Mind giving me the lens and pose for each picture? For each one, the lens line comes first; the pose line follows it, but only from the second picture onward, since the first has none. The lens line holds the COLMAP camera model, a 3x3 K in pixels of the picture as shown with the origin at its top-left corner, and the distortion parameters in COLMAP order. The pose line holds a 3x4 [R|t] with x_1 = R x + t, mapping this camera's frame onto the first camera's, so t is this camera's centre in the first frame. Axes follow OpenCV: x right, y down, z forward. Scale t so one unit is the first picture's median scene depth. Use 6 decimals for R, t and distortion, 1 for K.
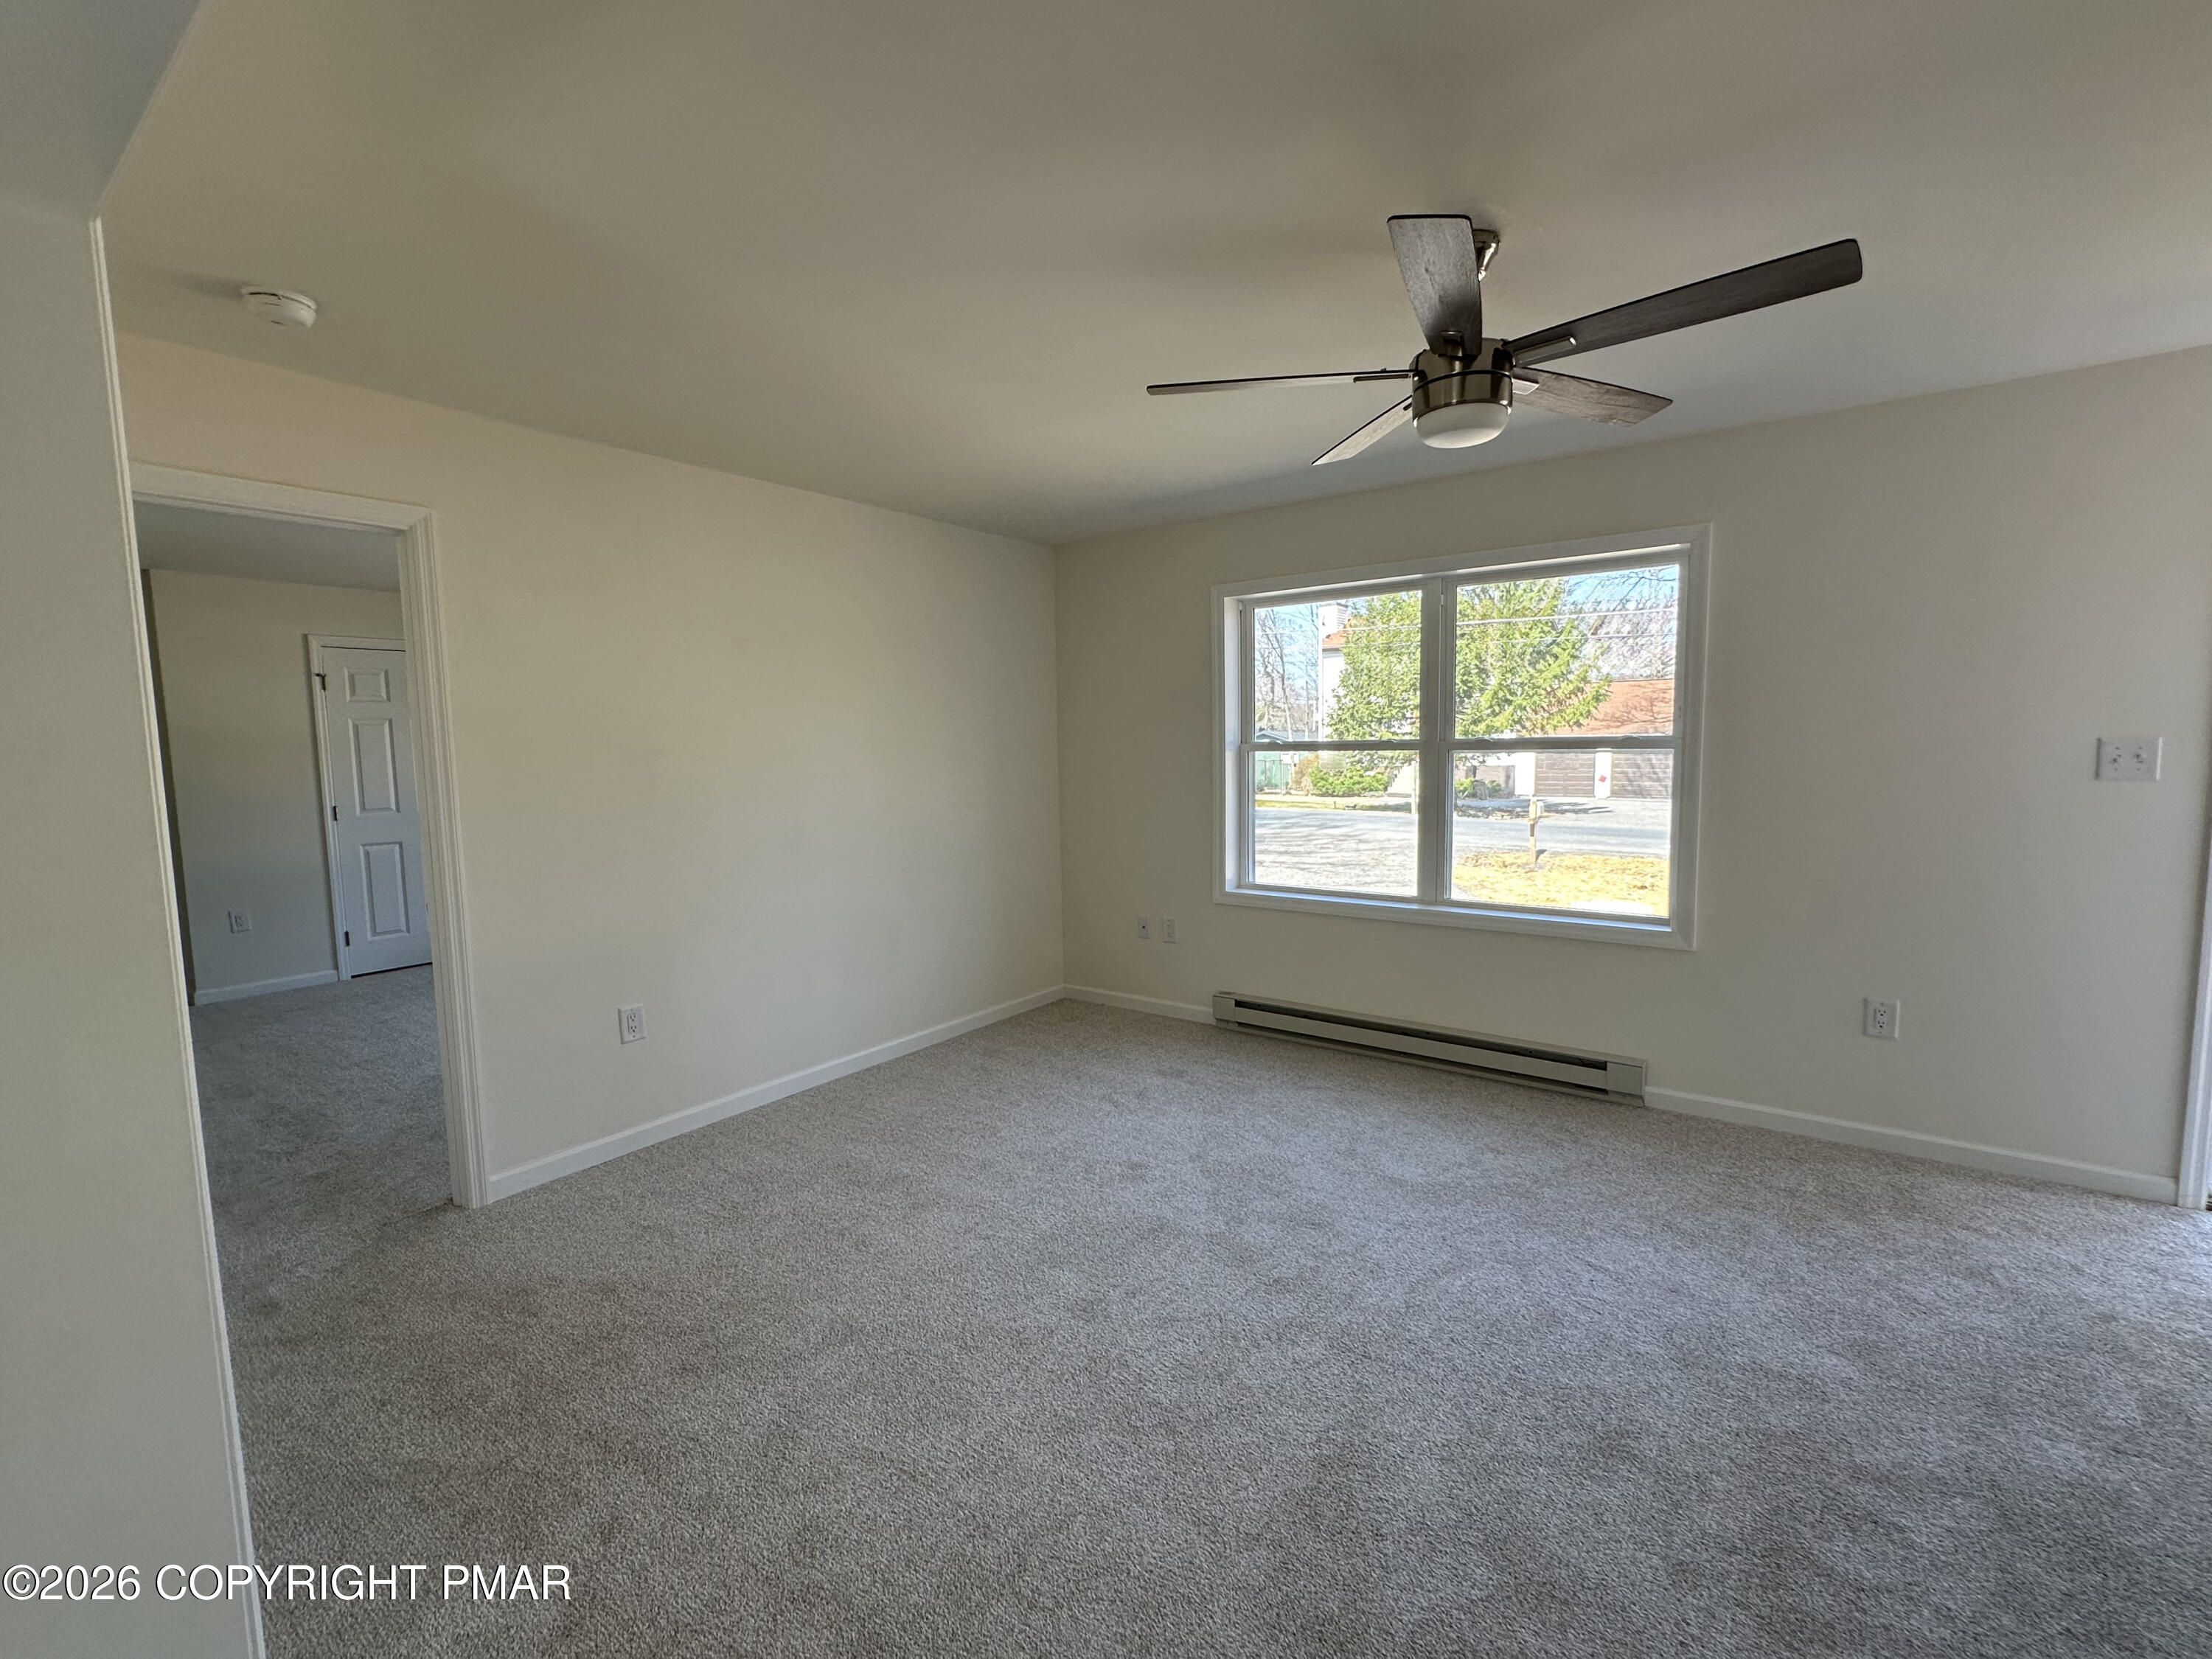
lens RADIAL K [[956.1, 0, 1106.0], [0, 956.1, 829.5], [0, 0, 1]] dist [-0.002382, 0.000233]
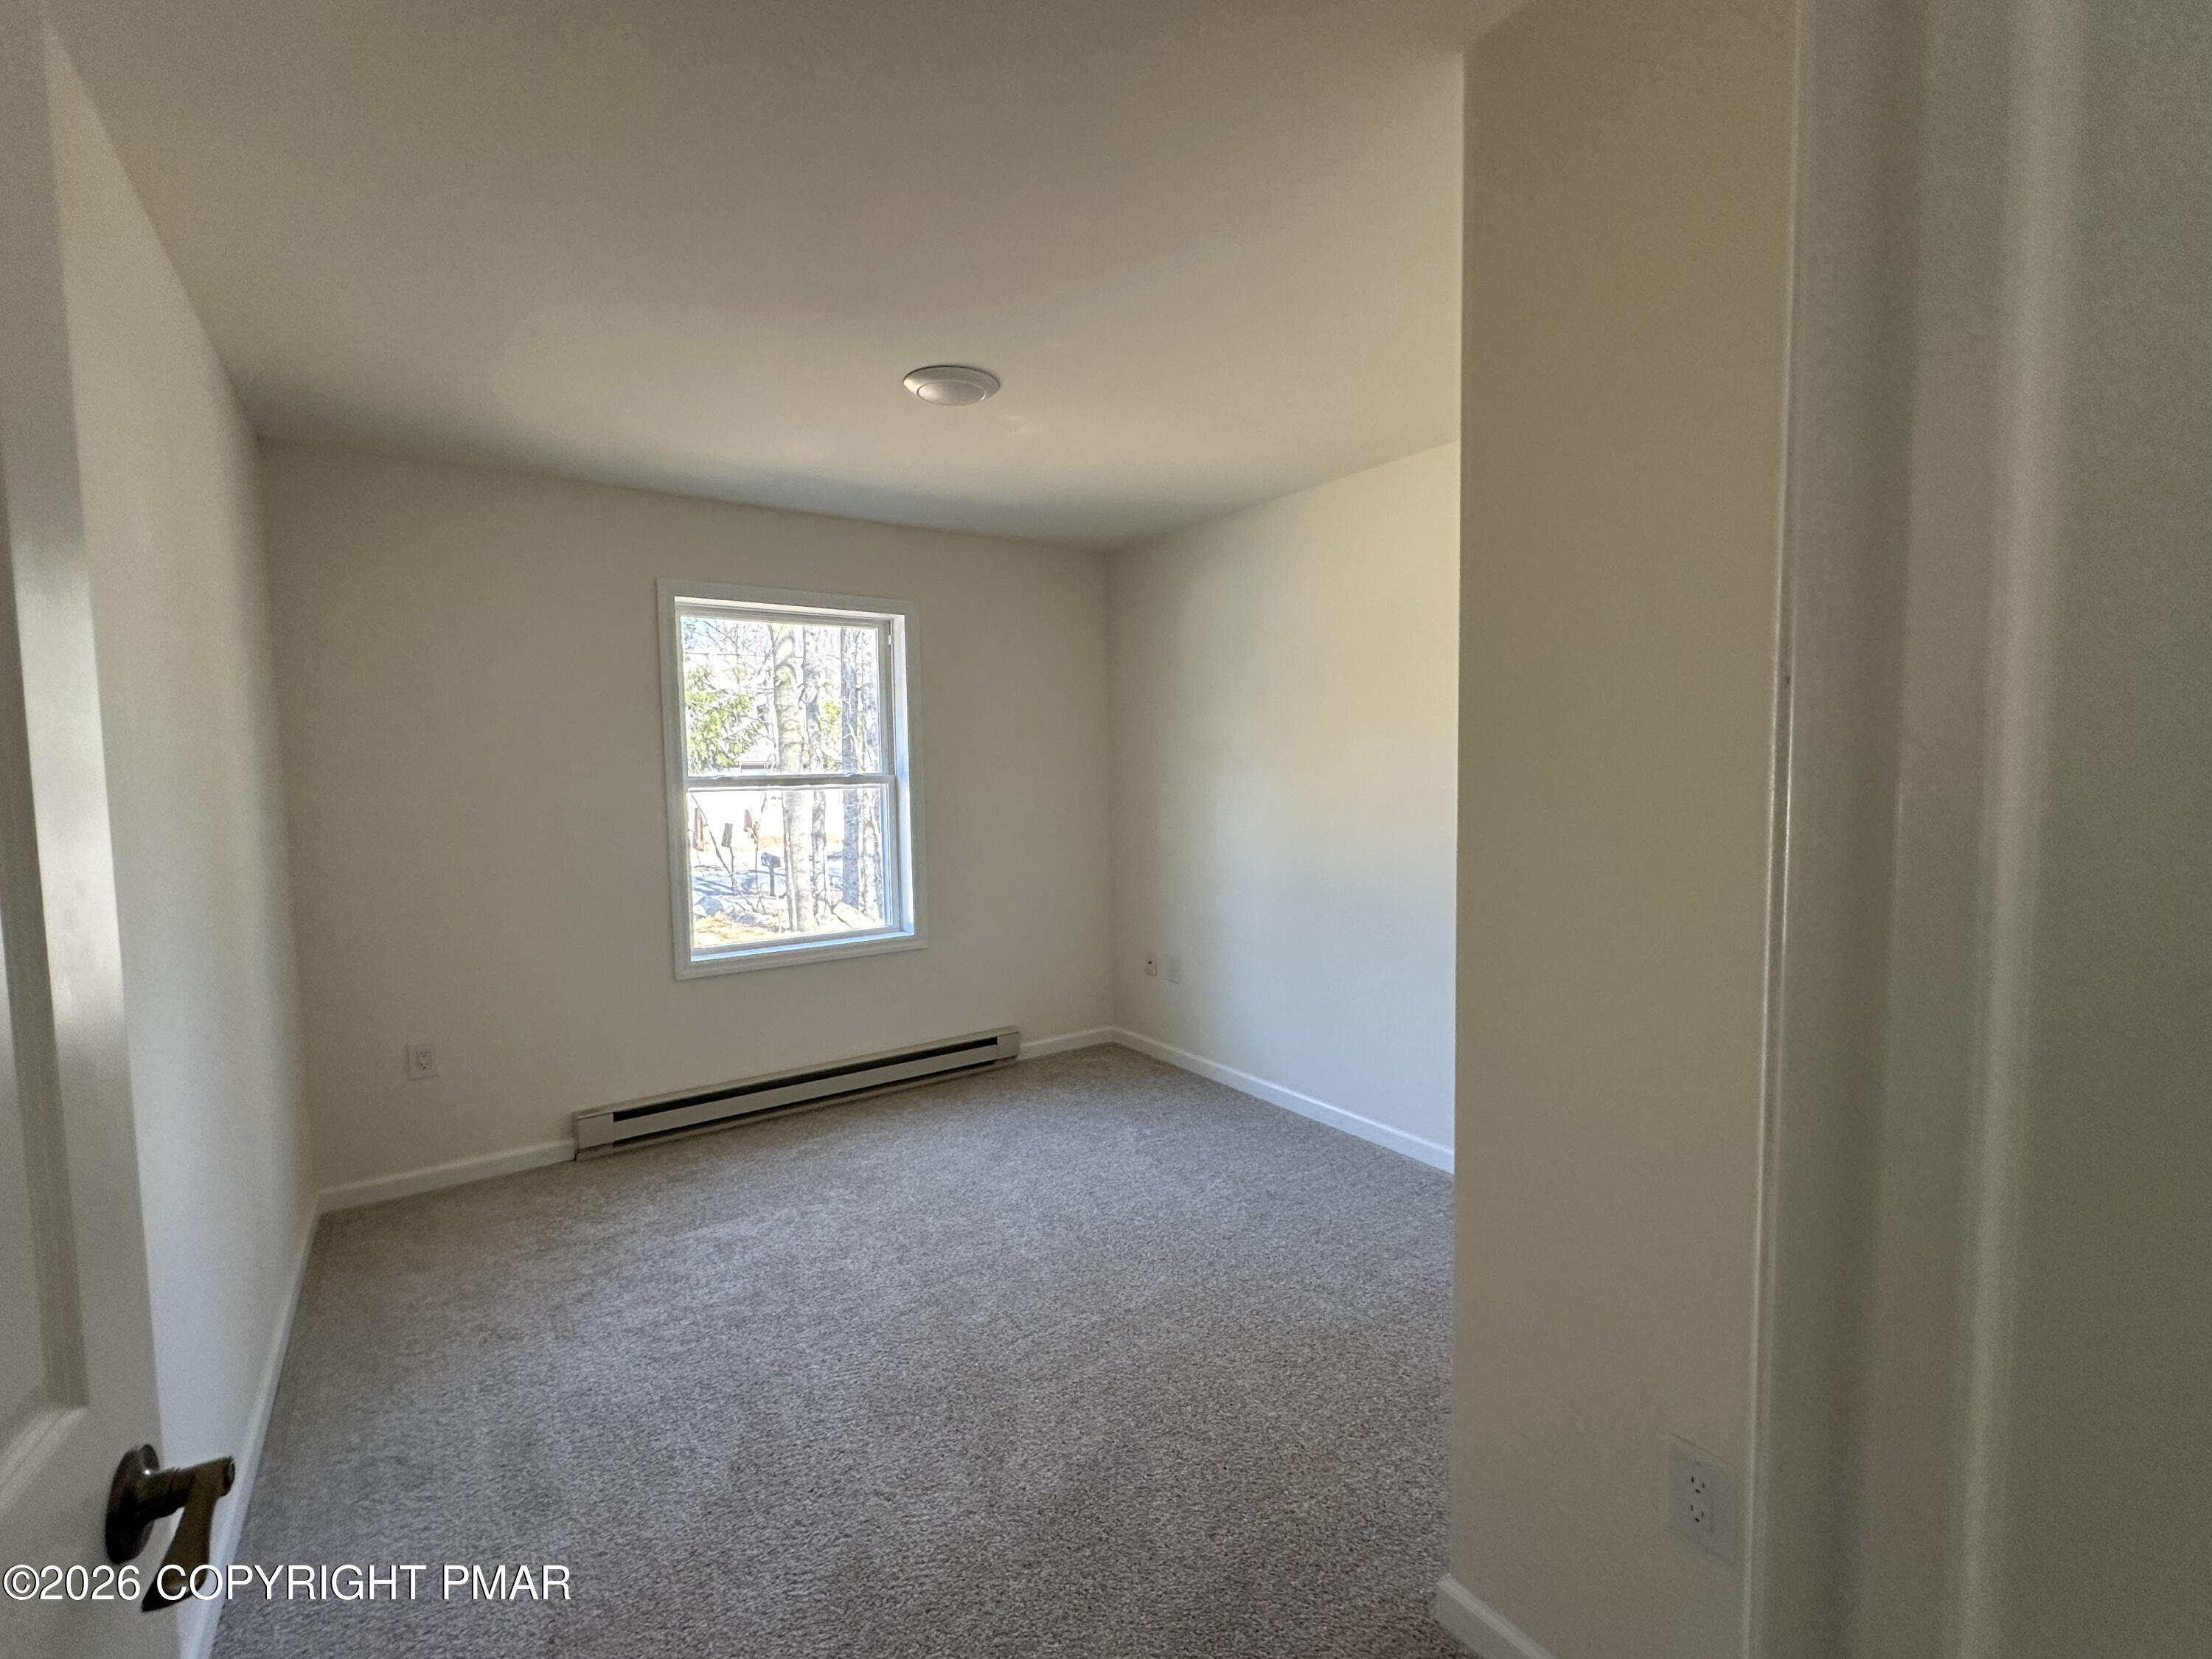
lens RADIAL K [[956.1, 0, 1106.0], [0, 956.1, 829.5], [0, 0, 1]] dist [-0.002382, 0.000233]
pose [[0.299493, -0.051470, 0.952709, -0.517189], [0.093582, 0.995314, 0.024353, -0.033646], [-0.949498, 0.081863, 0.302906, 0.413596]]
